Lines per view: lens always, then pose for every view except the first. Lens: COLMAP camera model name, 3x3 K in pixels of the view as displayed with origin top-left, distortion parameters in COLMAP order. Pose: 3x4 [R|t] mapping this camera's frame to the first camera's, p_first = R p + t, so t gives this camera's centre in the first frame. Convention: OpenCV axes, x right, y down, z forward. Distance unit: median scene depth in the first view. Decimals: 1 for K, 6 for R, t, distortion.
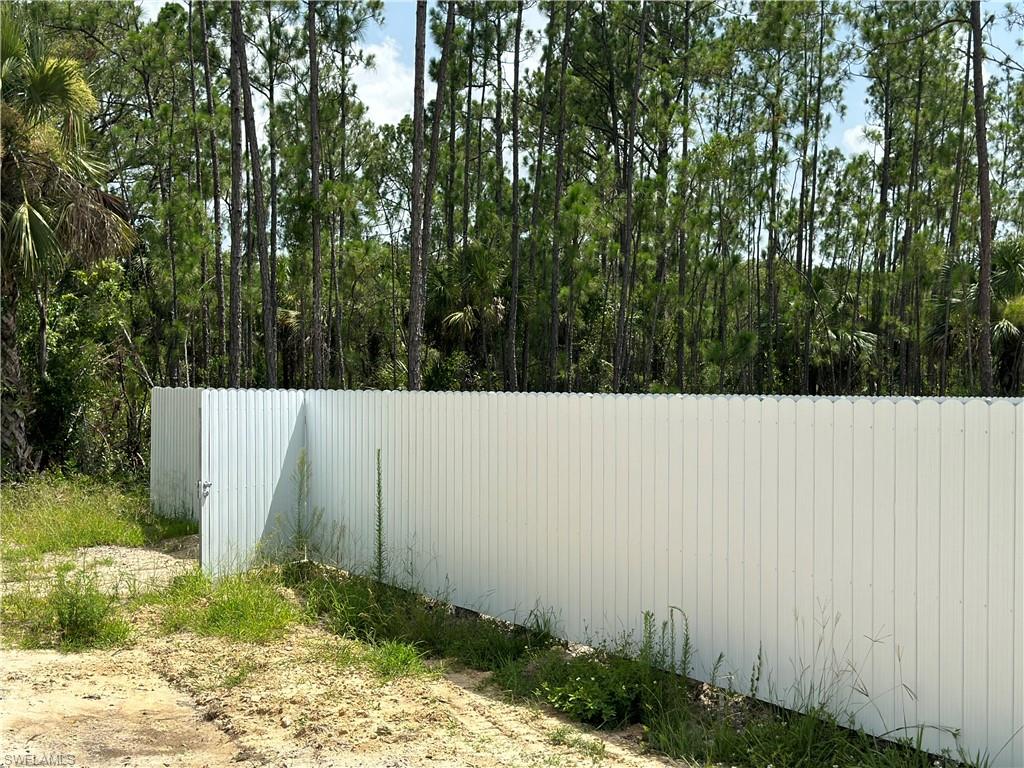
lens RADIAL K [[1431.7, 0, 512.0], [0, 1431.7, 384.0], [0, 0, 1]] dist [0.231678, -0.064923]
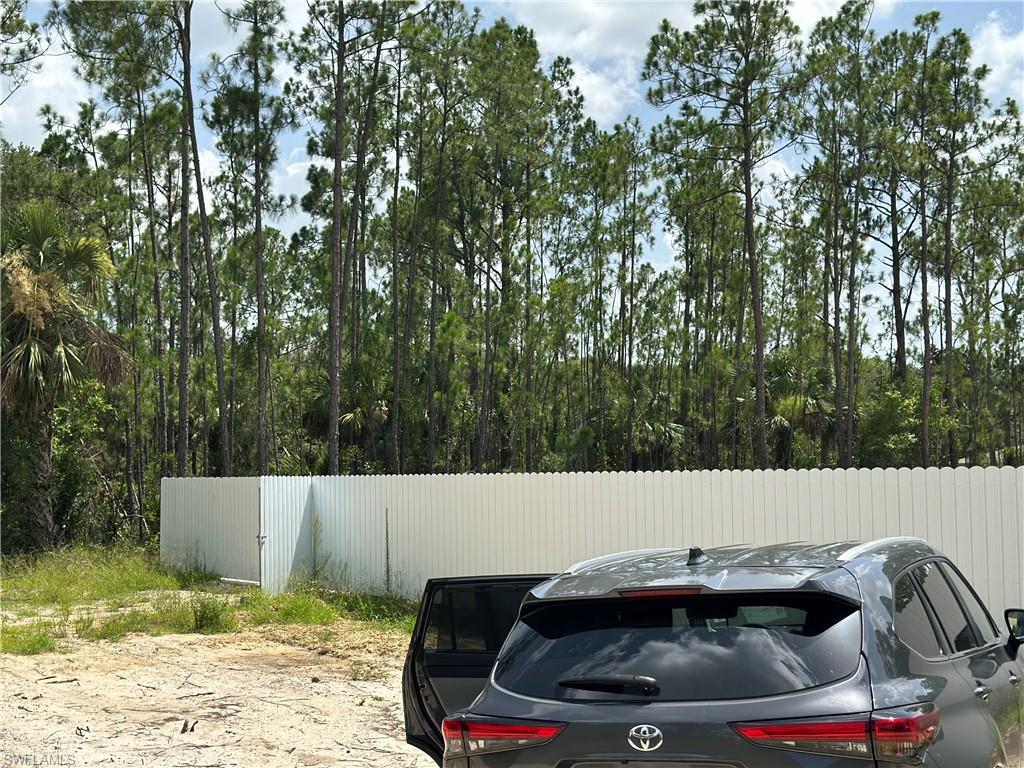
lens RADIAL K [[1426.0, 0, 508.9], [0, 1426.0, 422.6], [0, 0, 1]] dist [0.430473, -1.199660]
pose [[0.992557, -0.014073, 0.120968, -0.048435], [0.018382, 0.999233, -0.034585, 0.001969], [-0.120388, 0.036551, 0.992054, -0.210189]]
